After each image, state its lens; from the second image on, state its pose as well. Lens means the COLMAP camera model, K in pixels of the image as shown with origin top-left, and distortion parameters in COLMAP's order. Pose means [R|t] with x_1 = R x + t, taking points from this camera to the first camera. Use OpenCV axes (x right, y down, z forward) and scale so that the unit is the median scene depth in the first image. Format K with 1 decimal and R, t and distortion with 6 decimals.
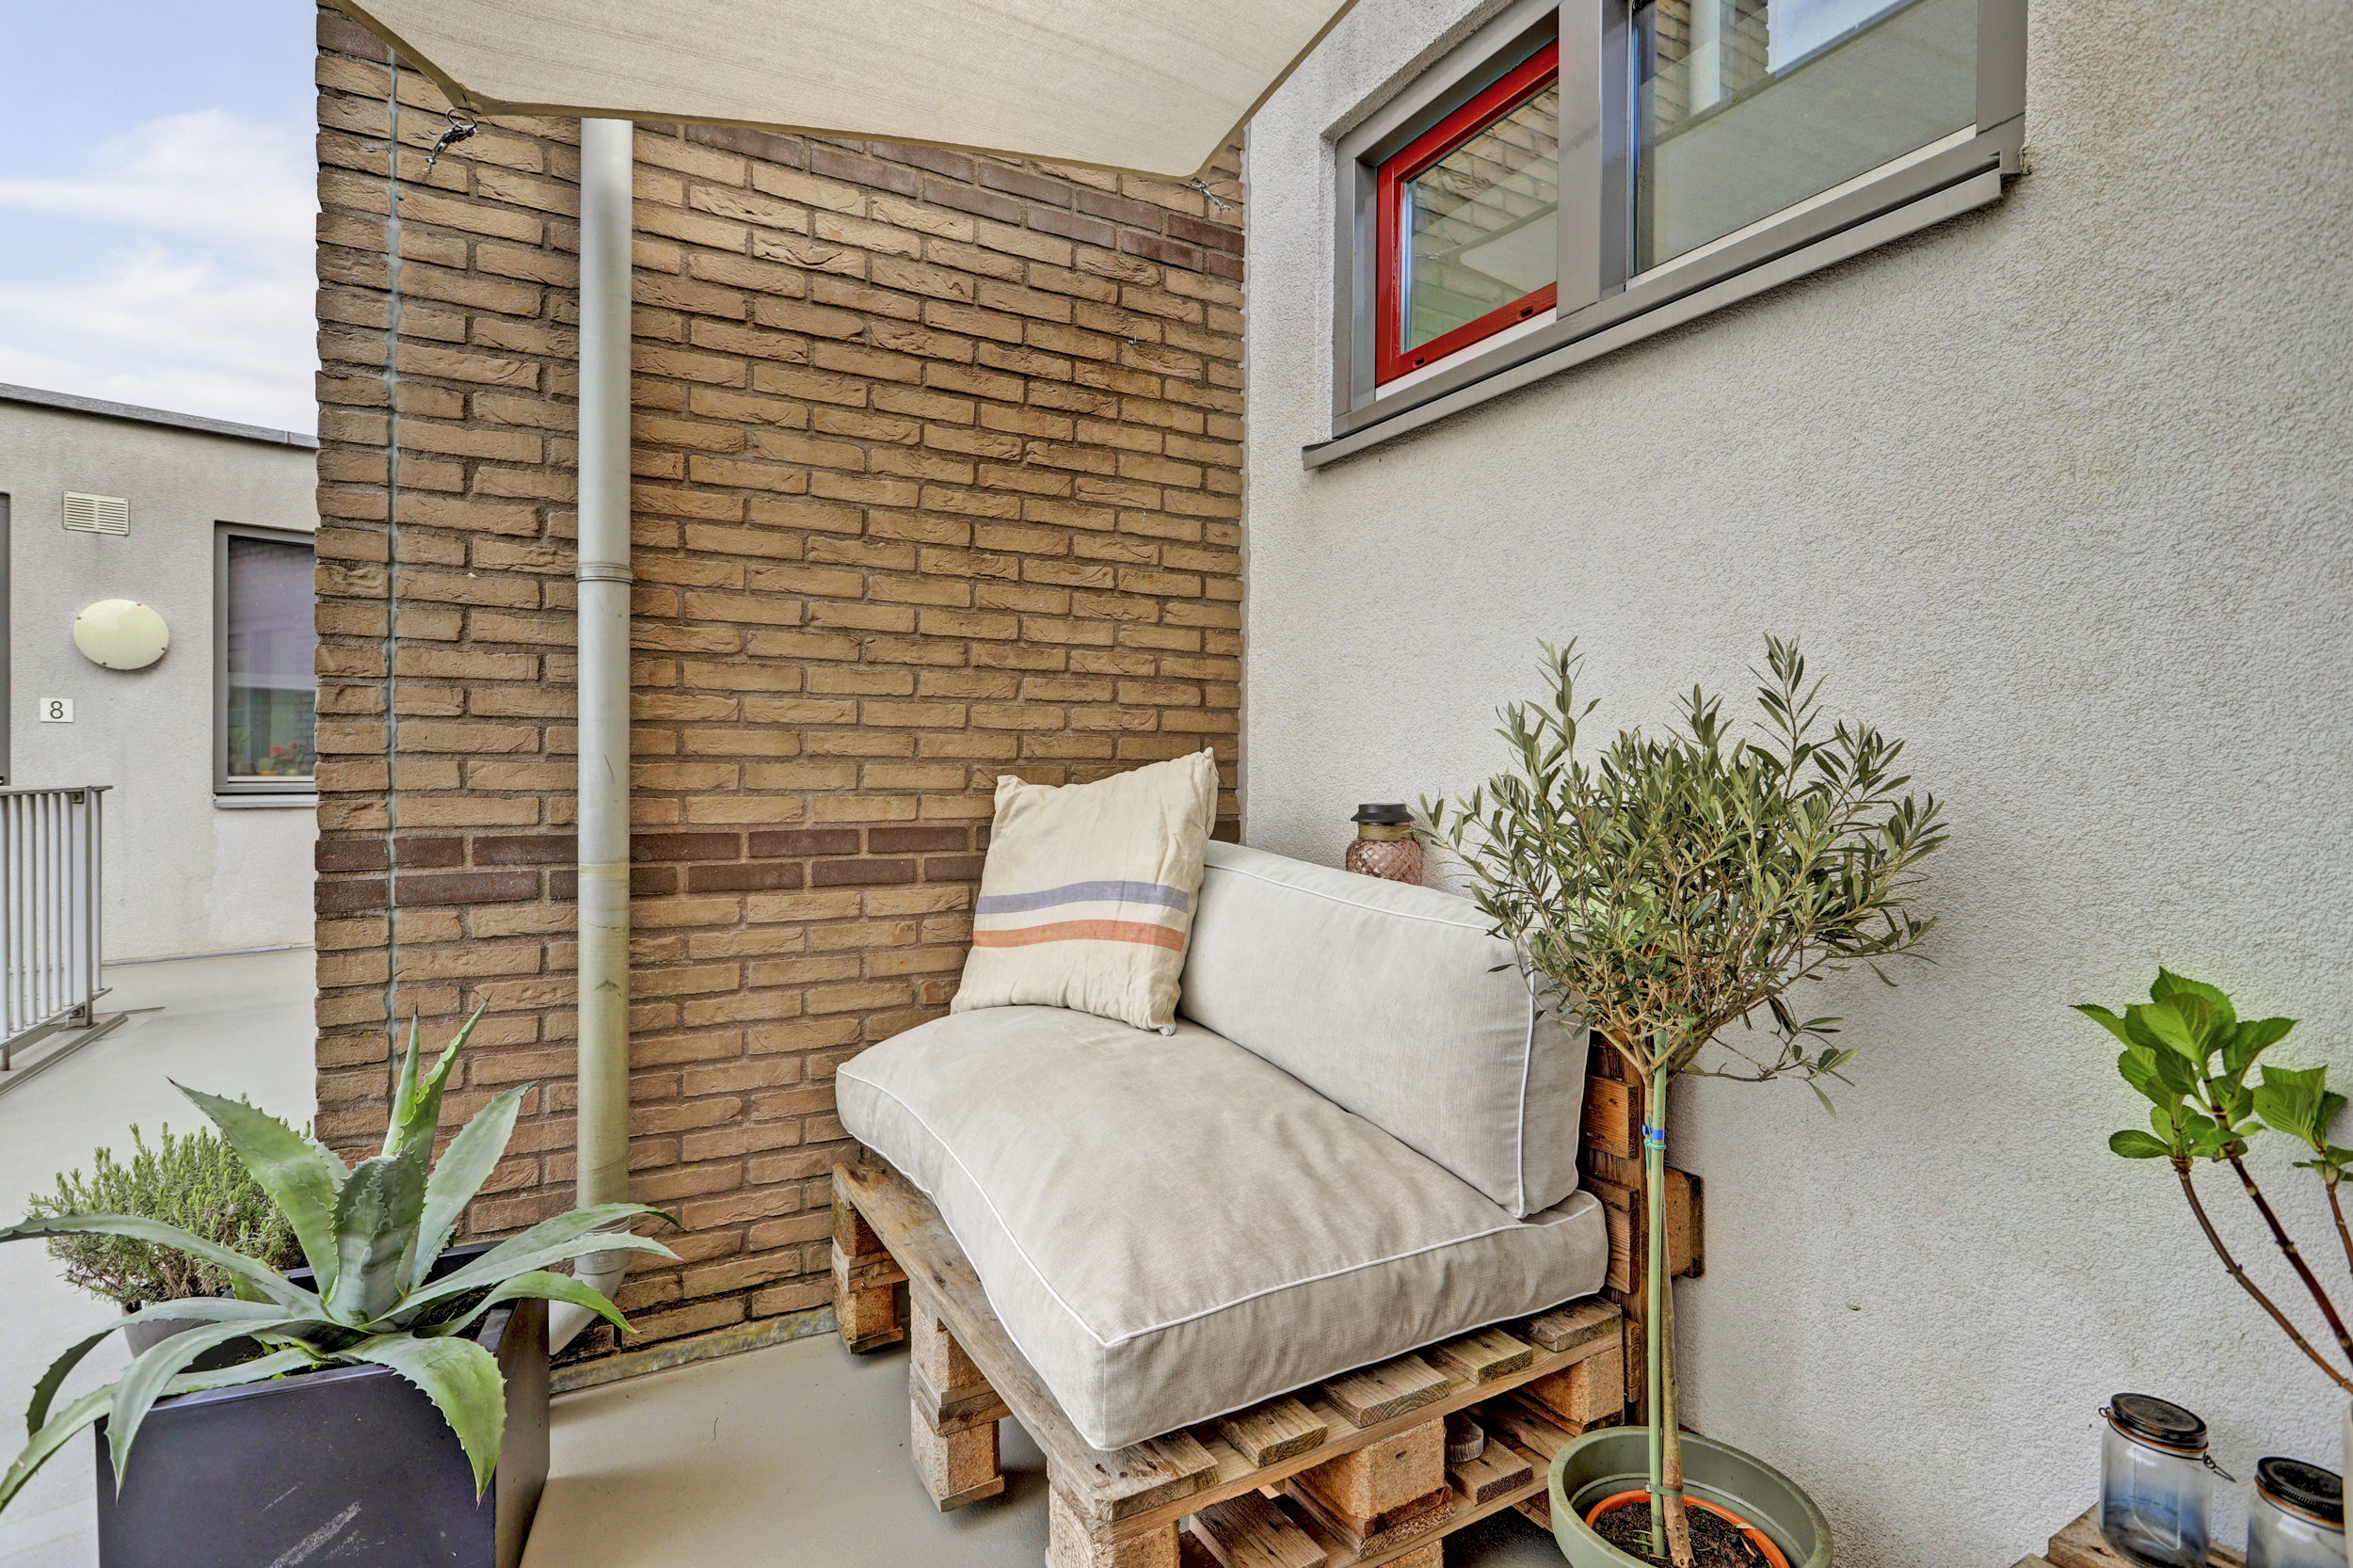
lens RADIAL K [[1132.2, 0, 1162.0], [0, 1132.2, 779.4], [0, 0, 1]] dist [-0.002218, 0.000607]
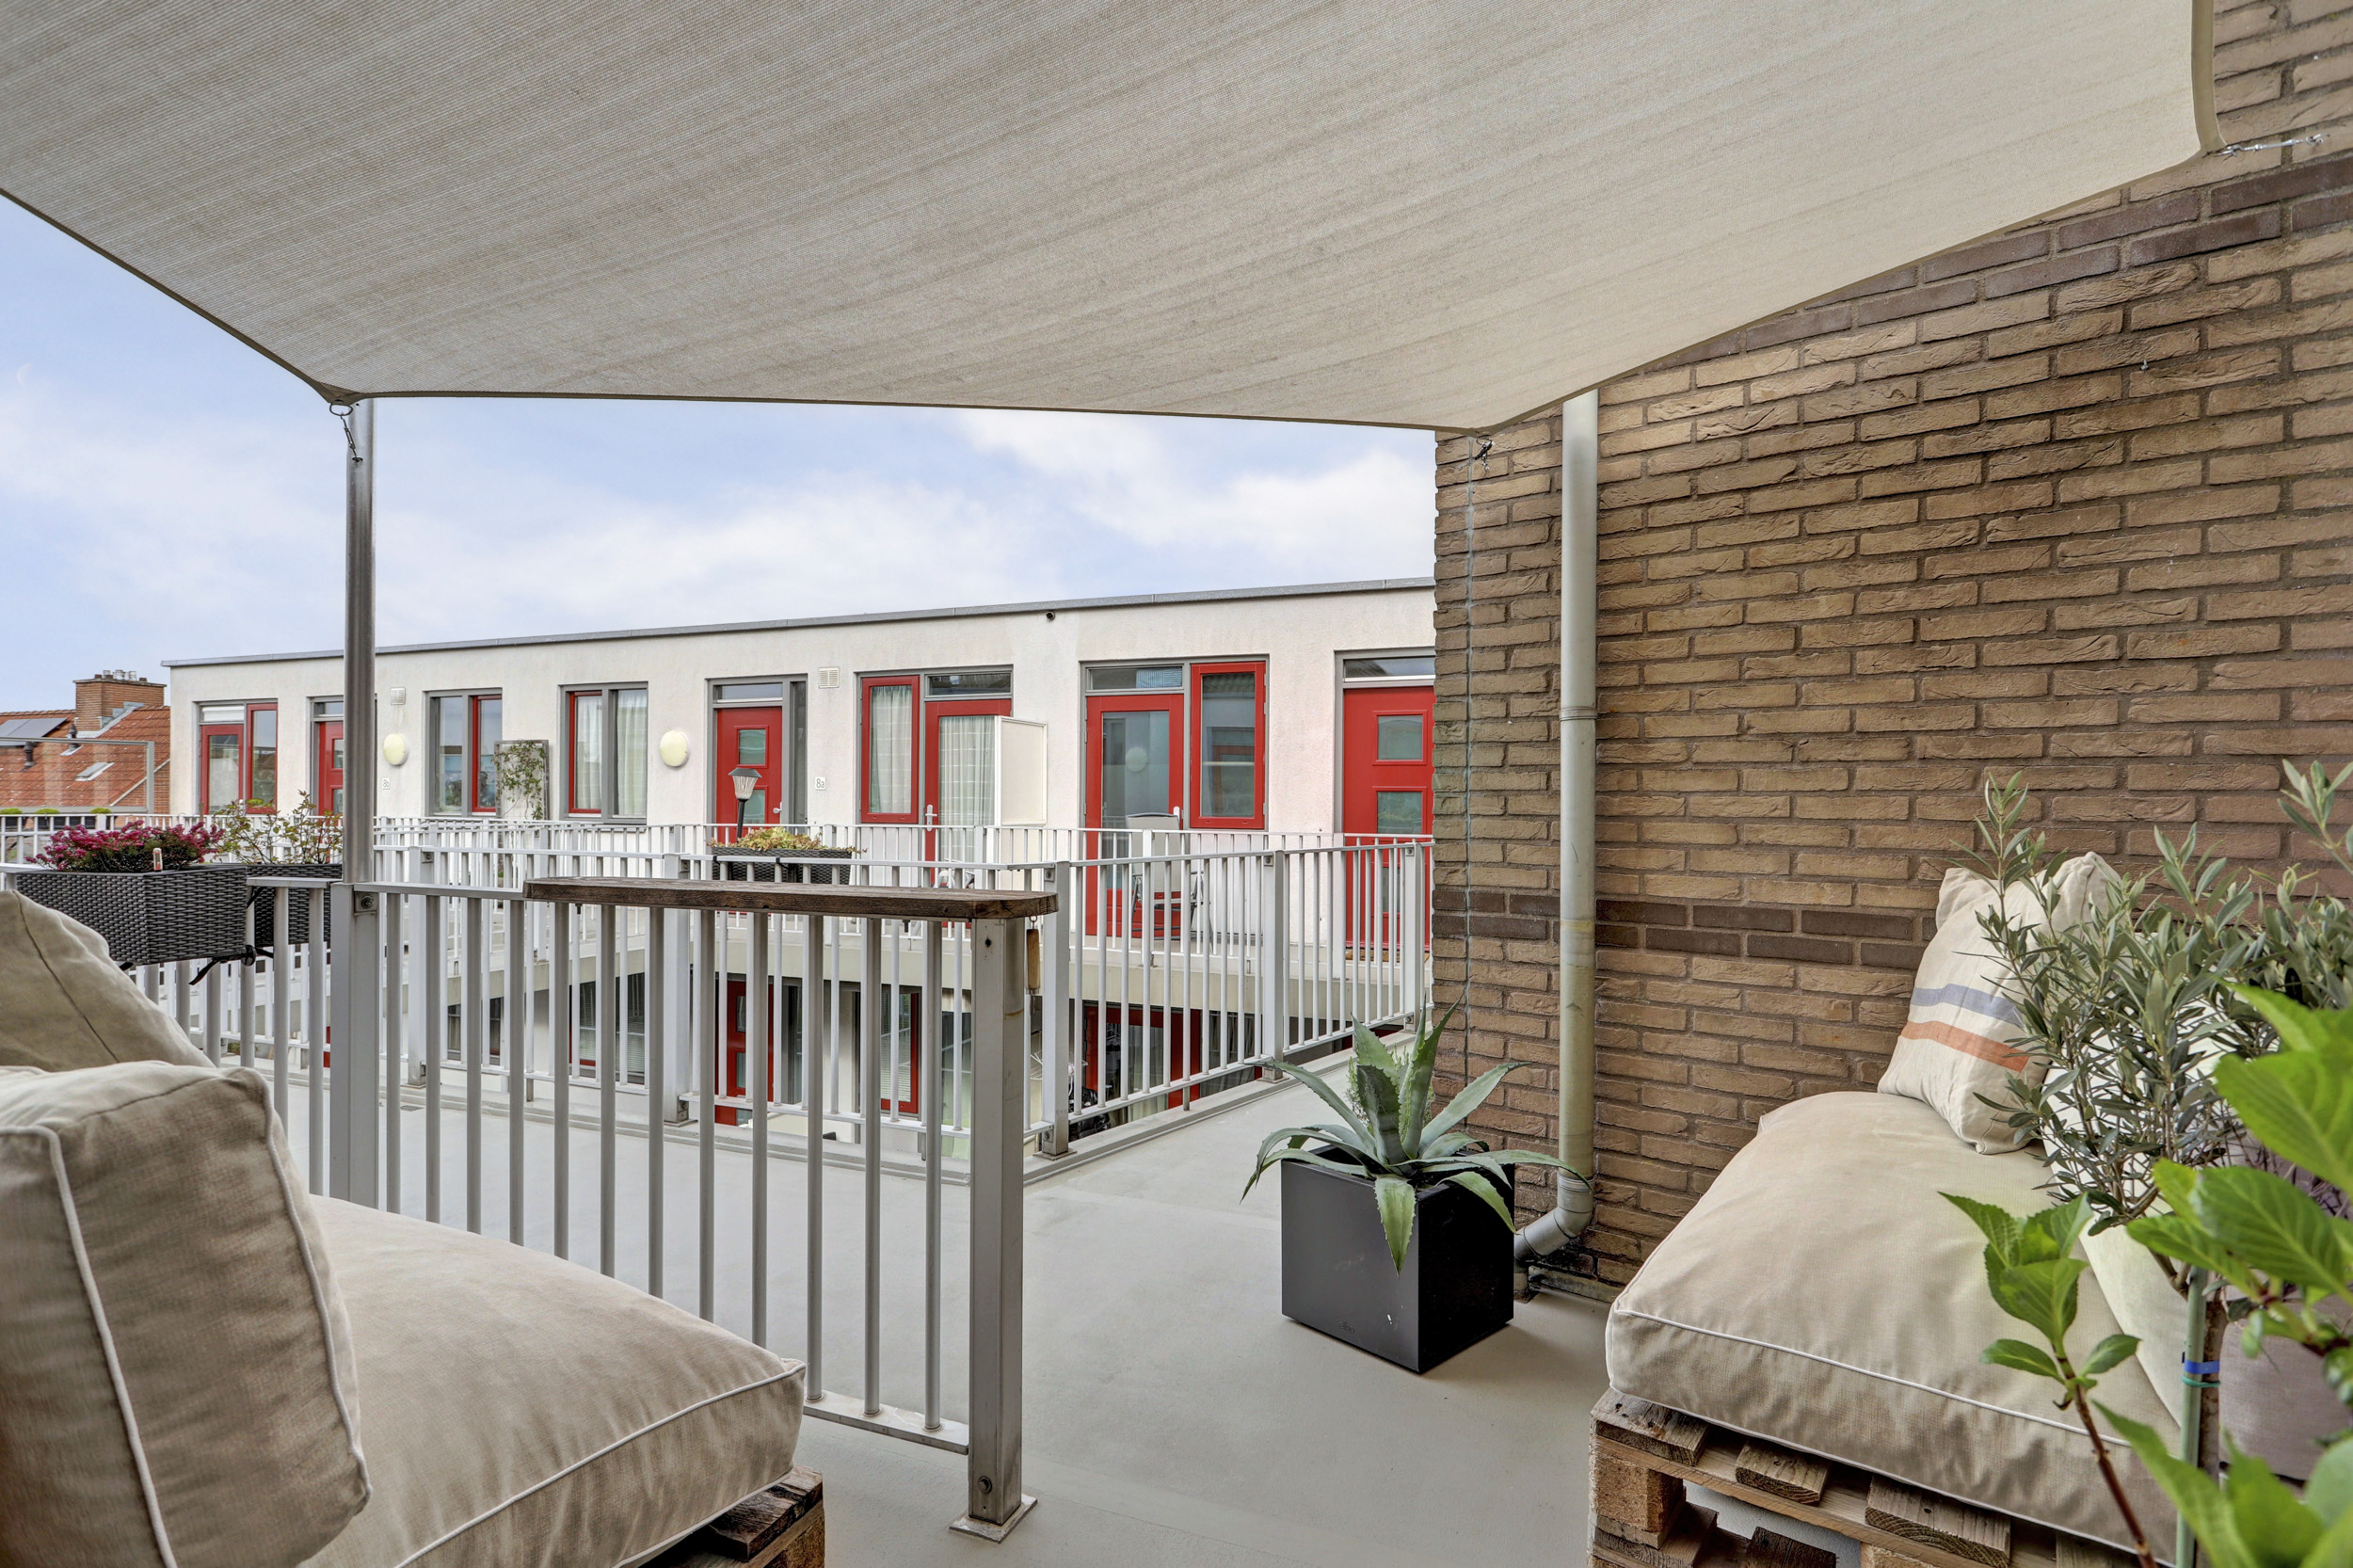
lens RADIAL K [[1164.0, 0, 1176.9], [0, 1164.0, 802.5], [0, 0, 1]] dist [-0.002418, 0.000010]
pose [[0.378239, -0.000464, -0.925708, 0.582989], [-0.010883, 0.999929, -0.004948, -0.051951], [0.925644, 0.011946, 0.378206, -0.005520]]
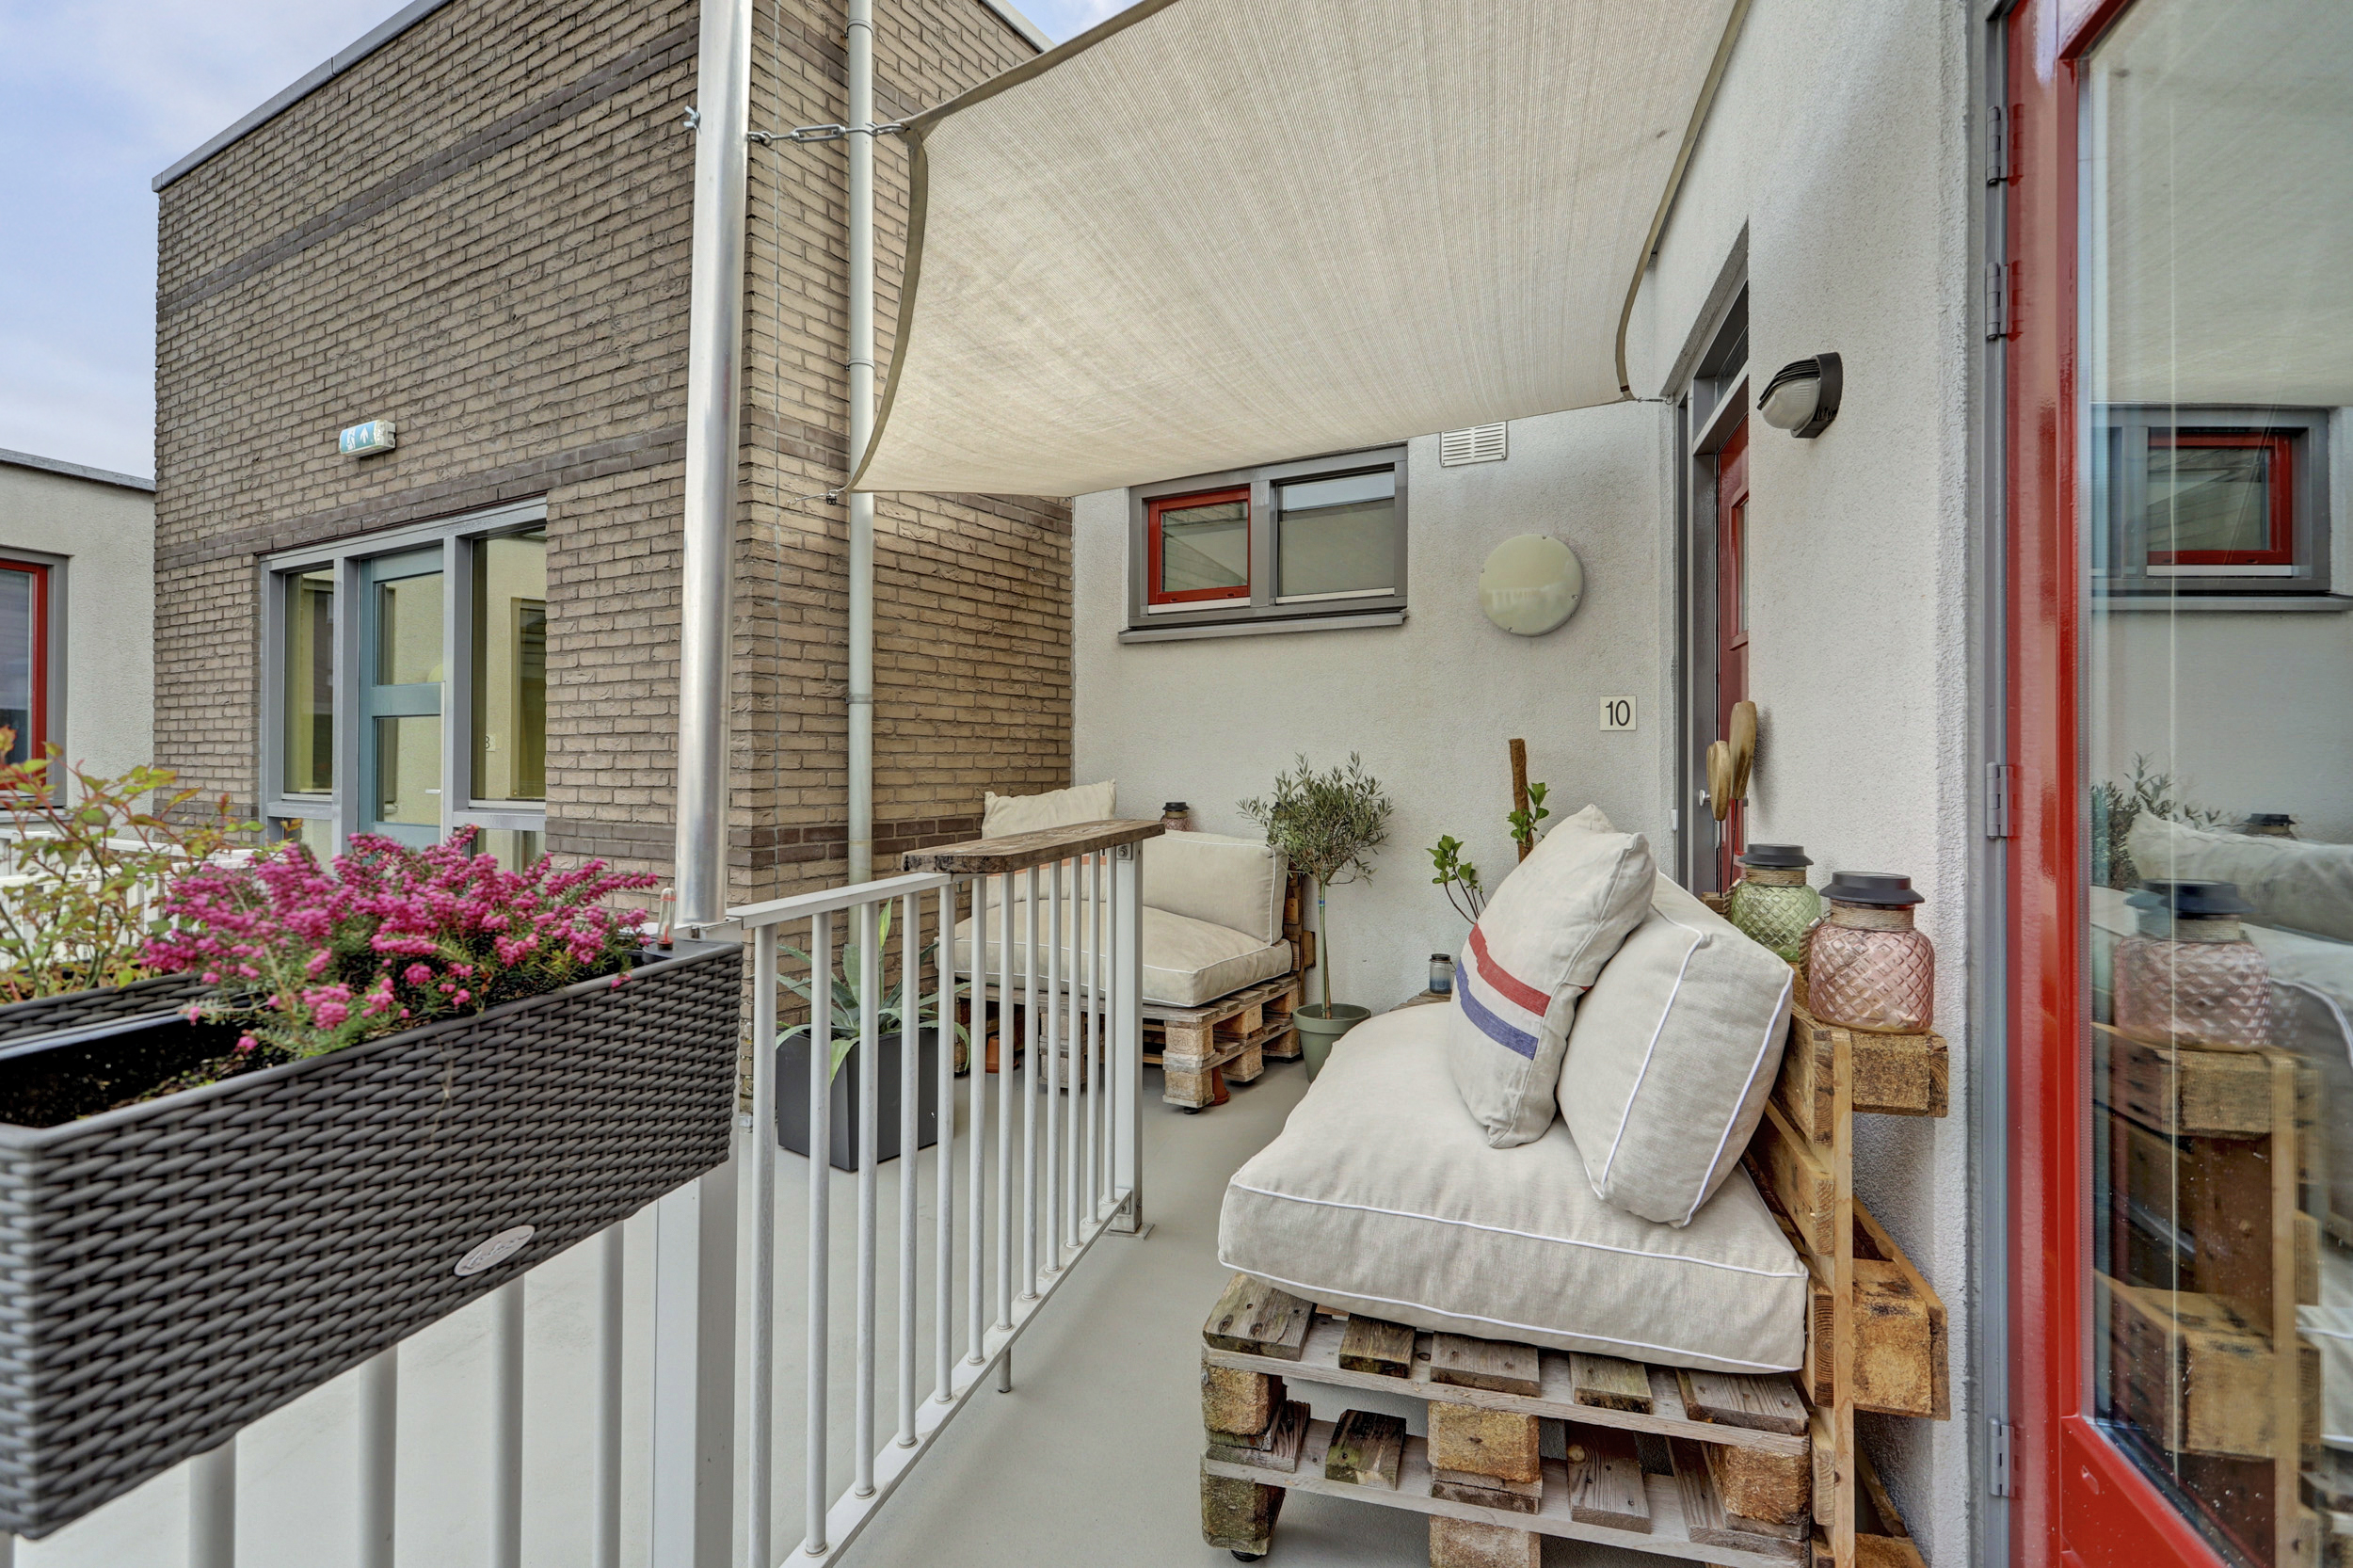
lens RADIAL K [[1128.2, 0, 1173.2], [0, 1128.2, 770.3], [0, 0, 1]] dist [-0.003577, 0.000357]
pose [[0.870034, -0.006962, 0.492943, -0.894910], [0.008378, 0.999965, -0.000664, -0.039723], [-0.492921, 0.004708, 0.870061, -0.942362]]
